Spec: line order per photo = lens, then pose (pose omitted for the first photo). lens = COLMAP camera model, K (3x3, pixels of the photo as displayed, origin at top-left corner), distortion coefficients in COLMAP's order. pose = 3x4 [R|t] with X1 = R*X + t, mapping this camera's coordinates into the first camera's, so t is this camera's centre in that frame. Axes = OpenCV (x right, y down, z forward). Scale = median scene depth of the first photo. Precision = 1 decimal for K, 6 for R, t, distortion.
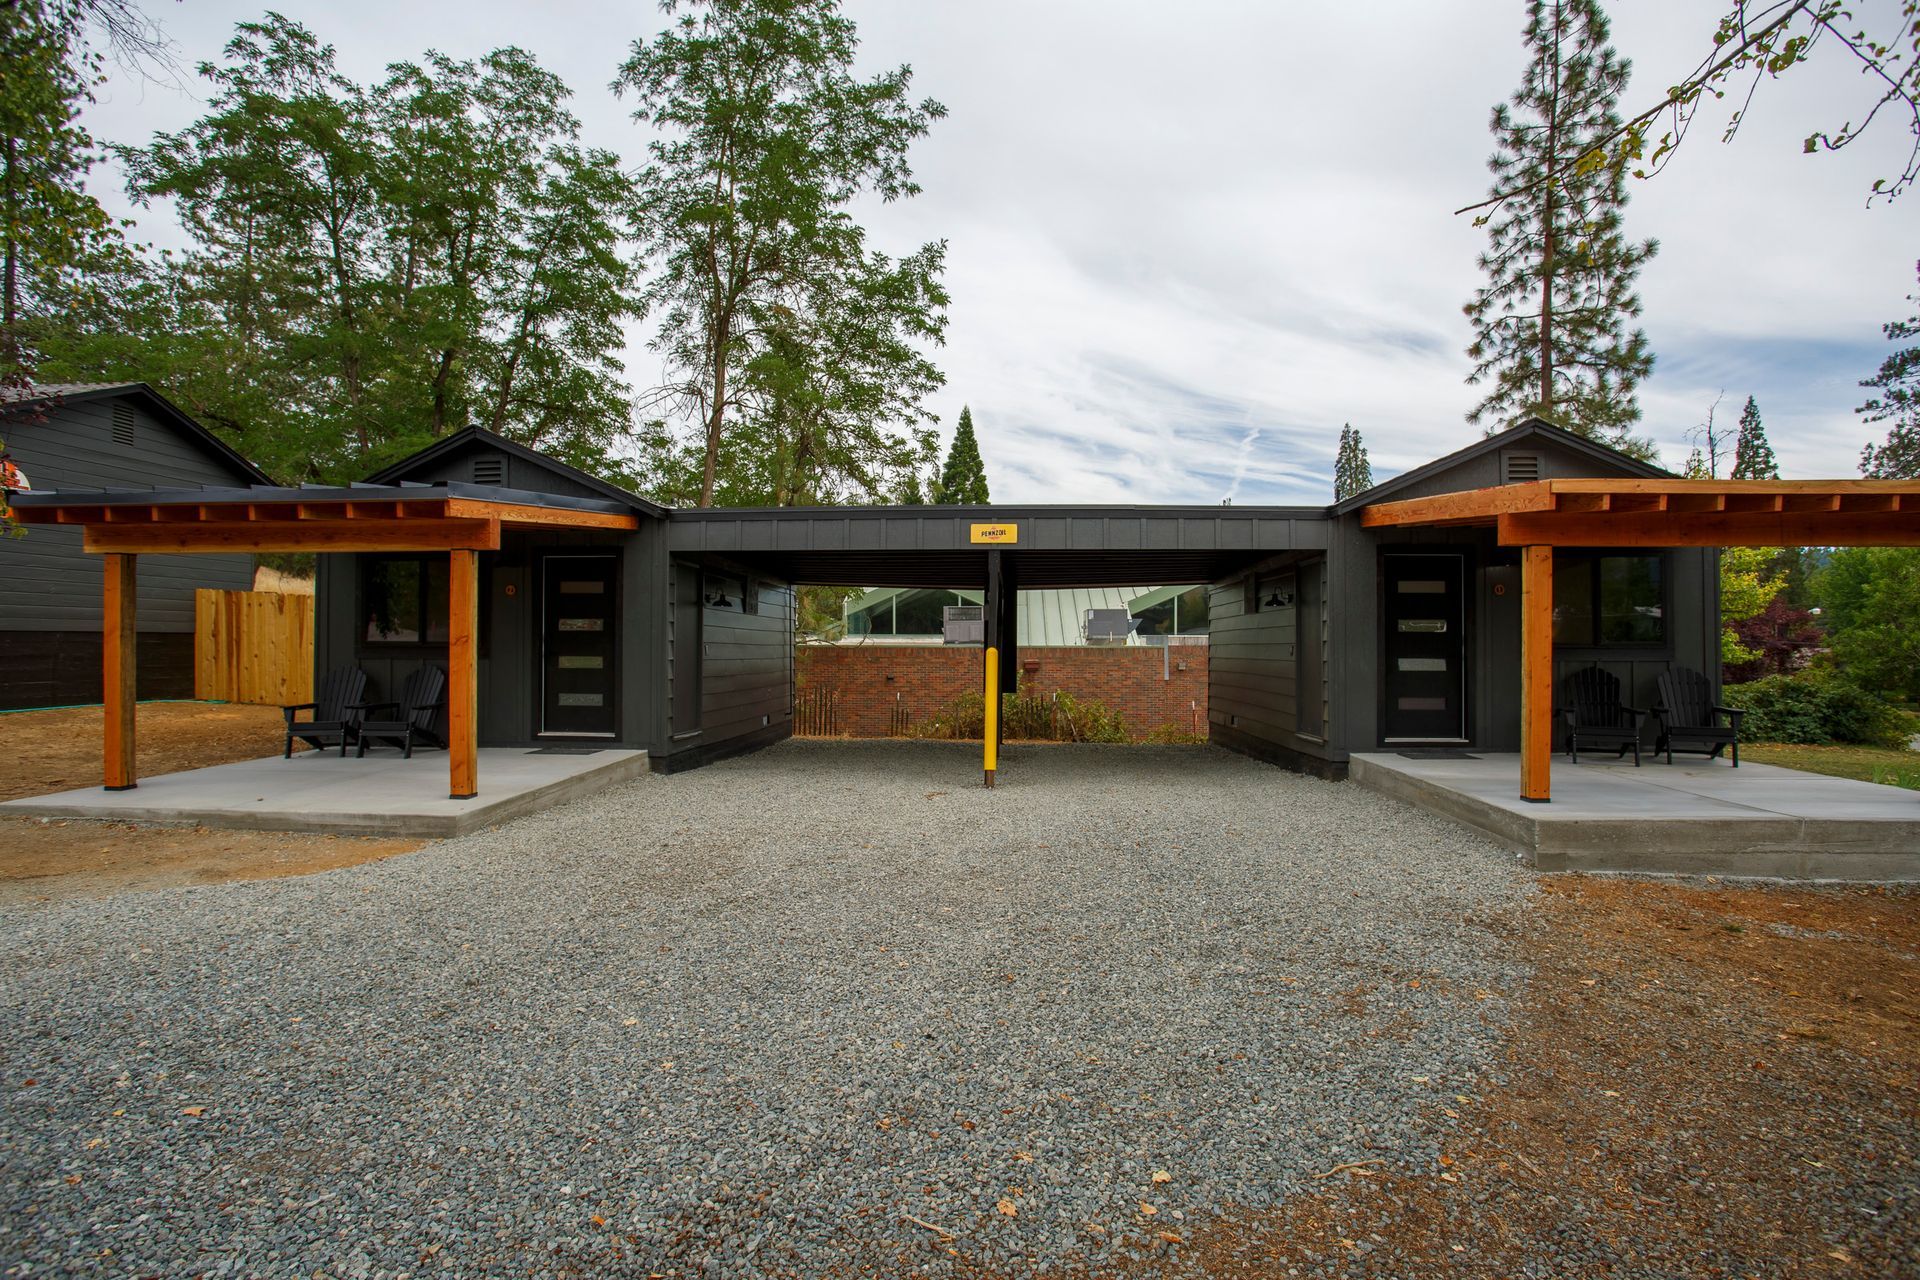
lens RADIAL K [[969.1, 0, 960.0], [0, 969.1, 640.0], [0, 0, 1]] dist [-0.074985, 0.030158]
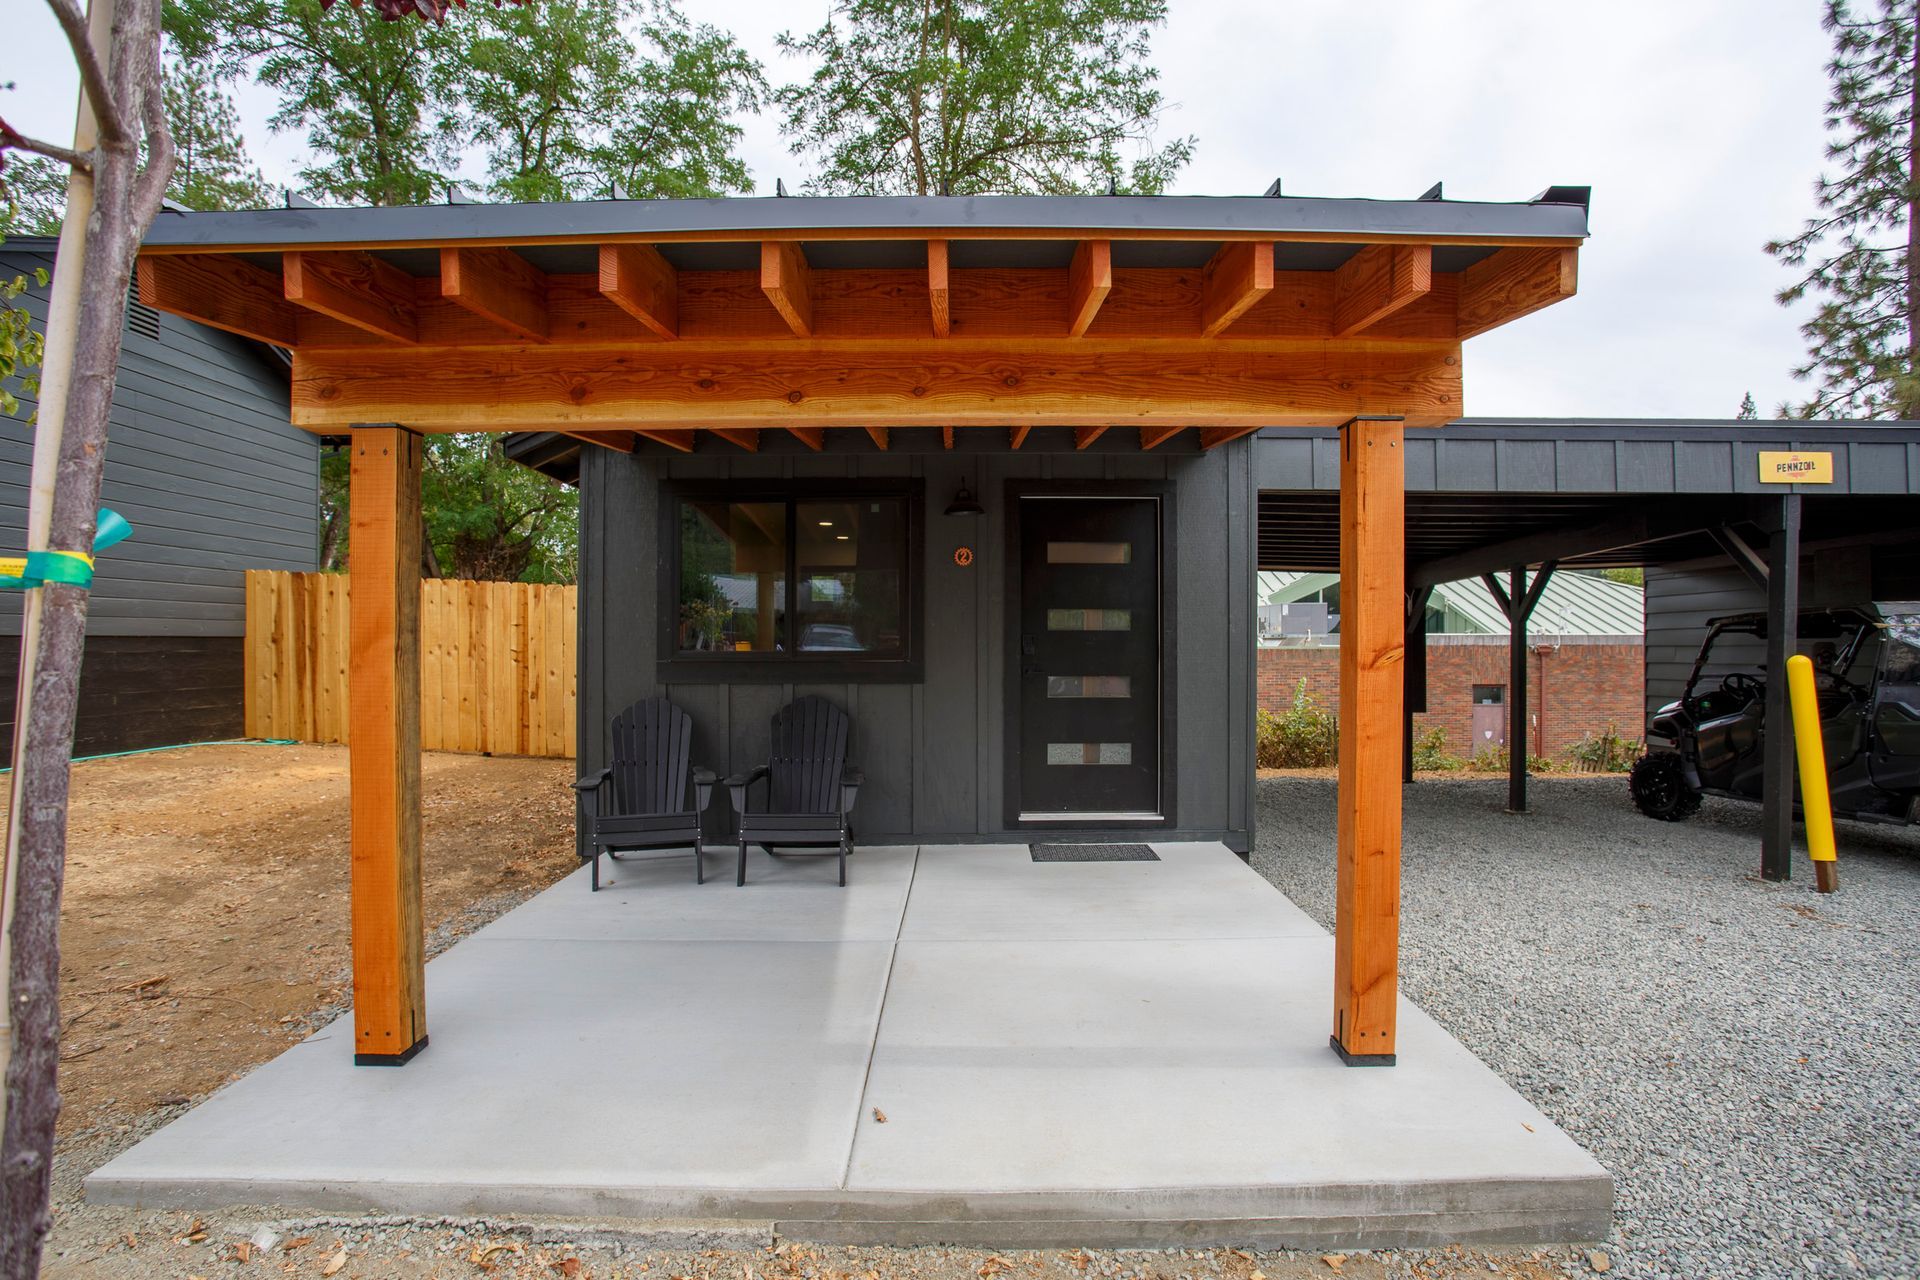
lens RADIAL K [[969.1, 0, 960.0], [0, 969.1, 640.0], [0, 0, 1]] dist [-0.074985, 0.030158]
pose [[0.998033, -0.004733, 0.062514, -0.504741], [0.004682, 0.999989, 0.000955, -0.005190], [-0.062518, -0.000661, 0.998044, 0.439065]]
